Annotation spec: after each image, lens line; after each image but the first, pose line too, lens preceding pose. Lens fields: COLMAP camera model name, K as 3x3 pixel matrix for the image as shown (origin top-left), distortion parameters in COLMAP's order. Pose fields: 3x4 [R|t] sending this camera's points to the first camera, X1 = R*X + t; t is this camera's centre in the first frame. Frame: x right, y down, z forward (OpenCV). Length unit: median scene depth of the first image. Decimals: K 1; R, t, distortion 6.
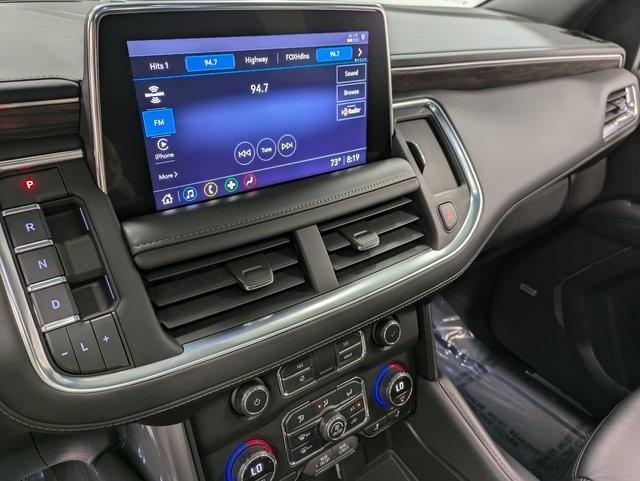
lens RADIAL K [[479.4, 0, 320.0], [0, 479.4, 240.5], [0, 0, 1]] dist [0.004483, -0.002982]
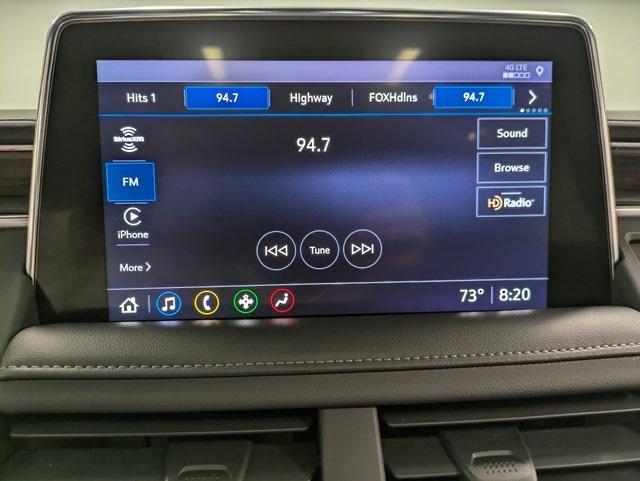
lens RADIAL K [[479.4, 0, 320.0], [0, 479.4, 240.5], [0, 0, 1]] dist [0.004483, -0.002982]
pose [[0.842072, 0.049579, -0.537081, 0.204598], [-0.223306, 0.938462, -0.263482, -0.054914], [0.490967, 0.341804, 0.801324, 0.580814]]
